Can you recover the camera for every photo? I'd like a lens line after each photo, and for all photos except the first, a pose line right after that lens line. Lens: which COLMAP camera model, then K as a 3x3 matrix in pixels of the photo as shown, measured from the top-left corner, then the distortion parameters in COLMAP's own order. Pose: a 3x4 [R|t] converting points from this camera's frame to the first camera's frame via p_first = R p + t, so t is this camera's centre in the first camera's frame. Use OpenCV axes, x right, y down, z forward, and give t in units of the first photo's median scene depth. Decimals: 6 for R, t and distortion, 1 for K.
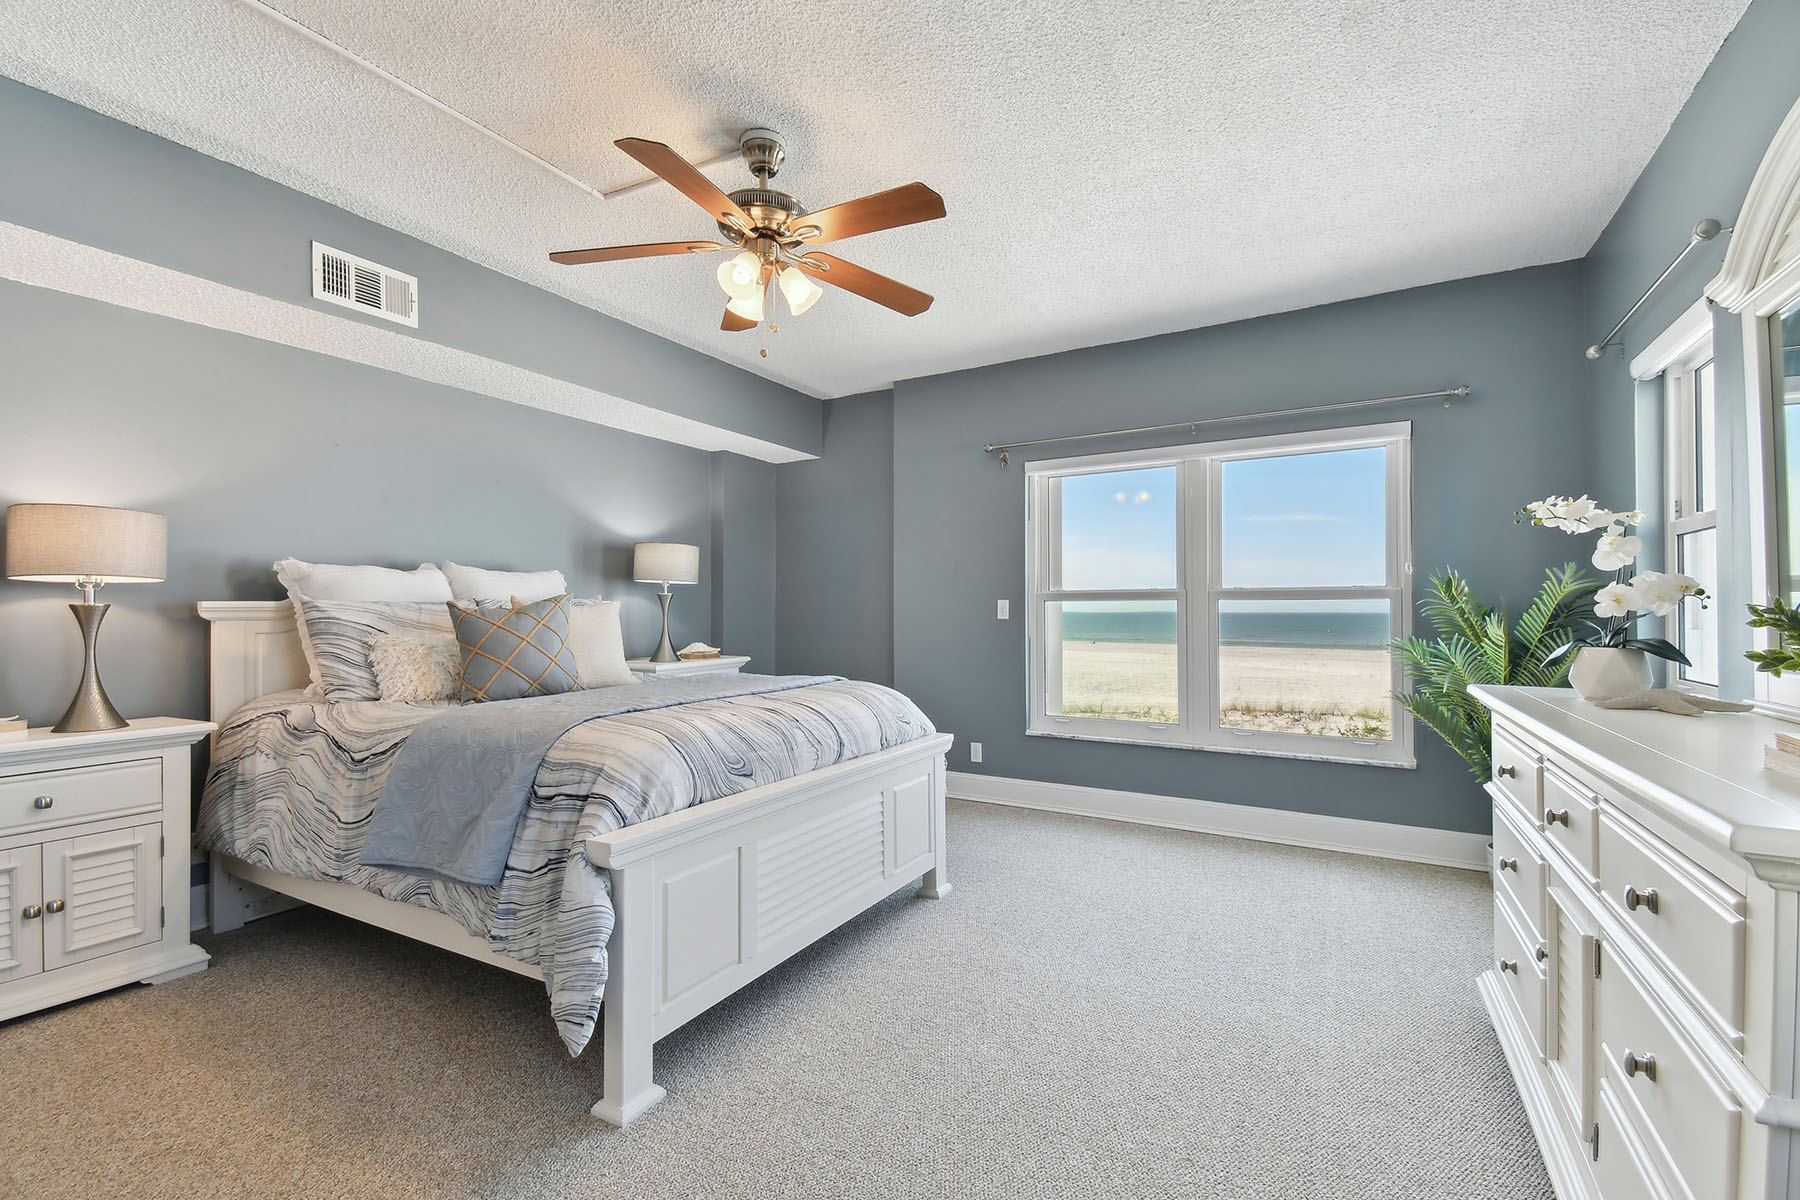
lens RADIAL K [[766.0, 0, 899.5], [0, 766.0, 592.8], [0, 0, 1]] dist [0.037194, 0.000089]
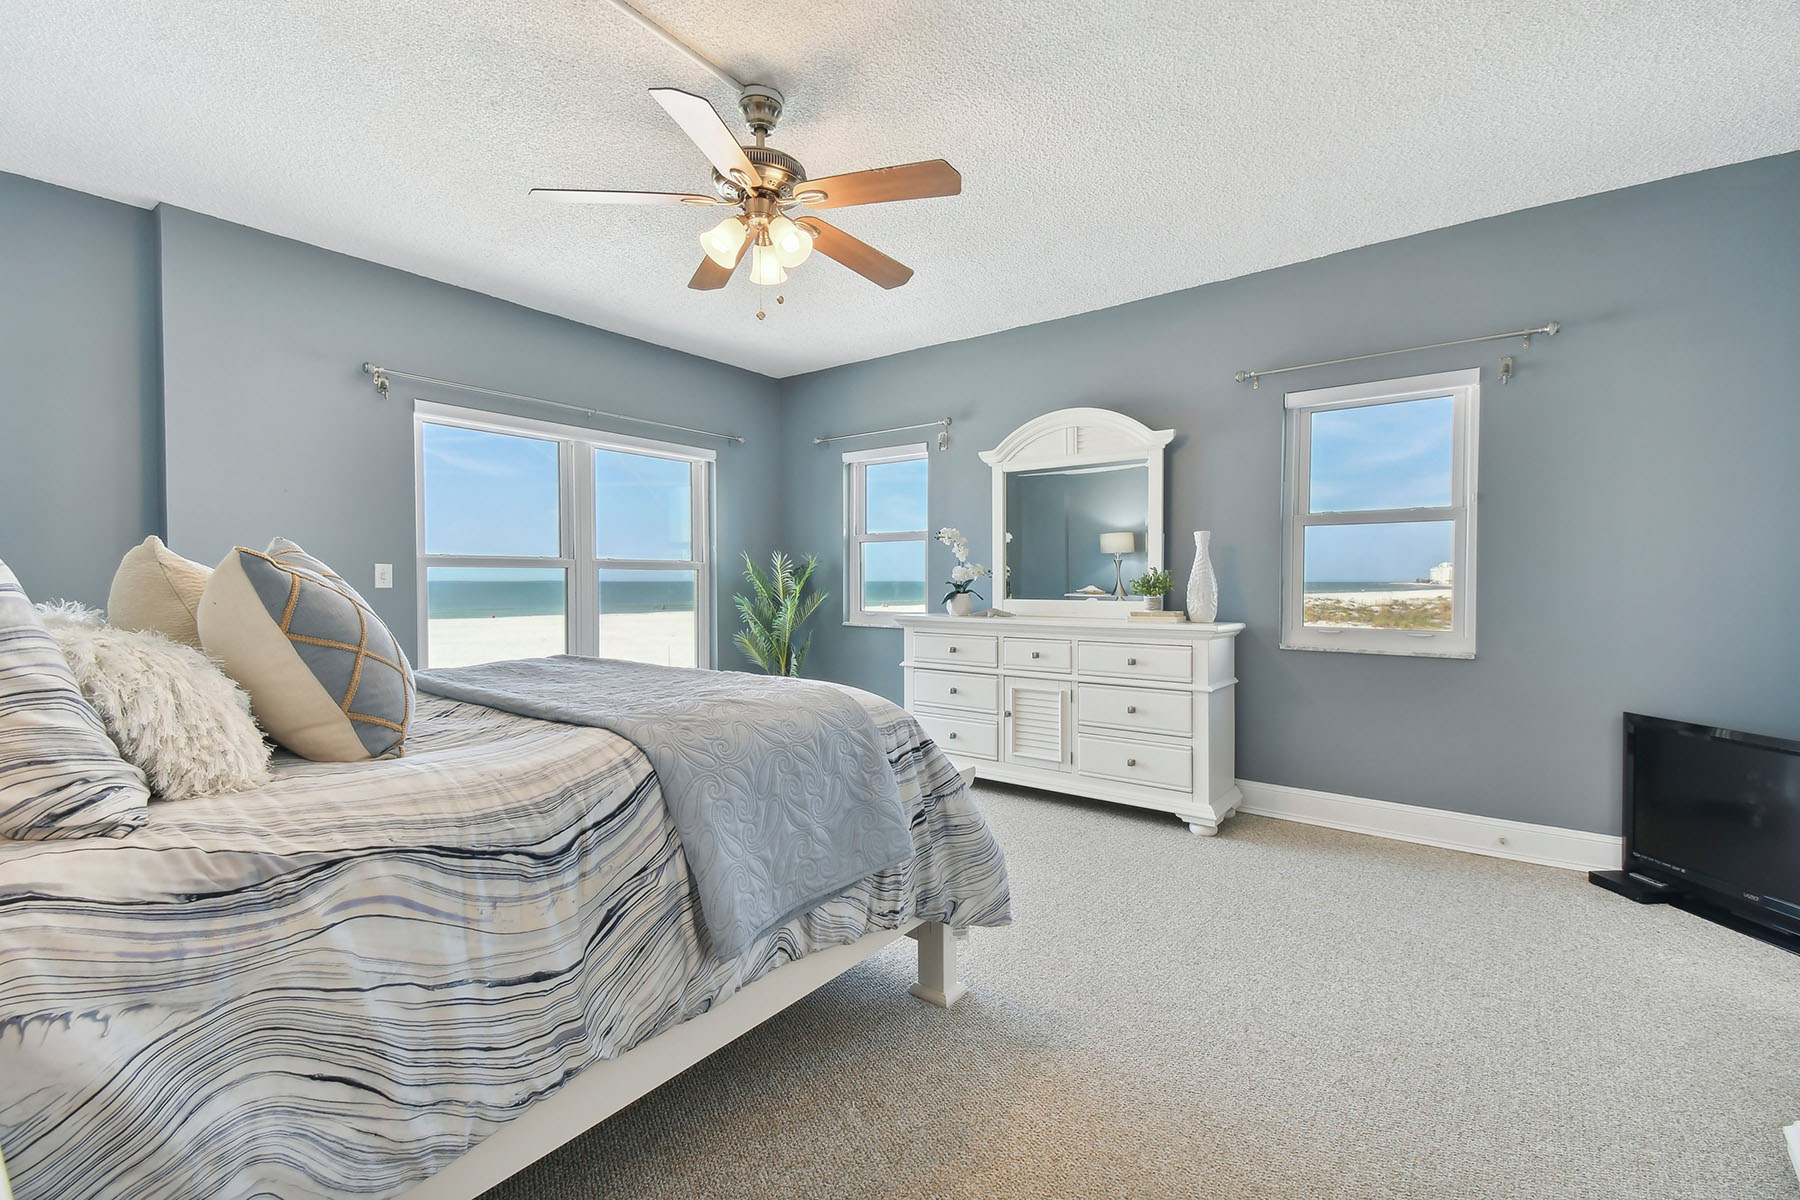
lens RADIAL K [[814.3, 0, 889.1], [0, 814.3, 589.3], [0, 0, 1]] dist [0.084153, -0.044121]
pose [[0.134922, -0.007880, 0.990825, -0.722727], [-0.024743, 0.999630, 0.011319, 0.014774], [-0.990547, -0.026043, 0.134677, 0.421108]]
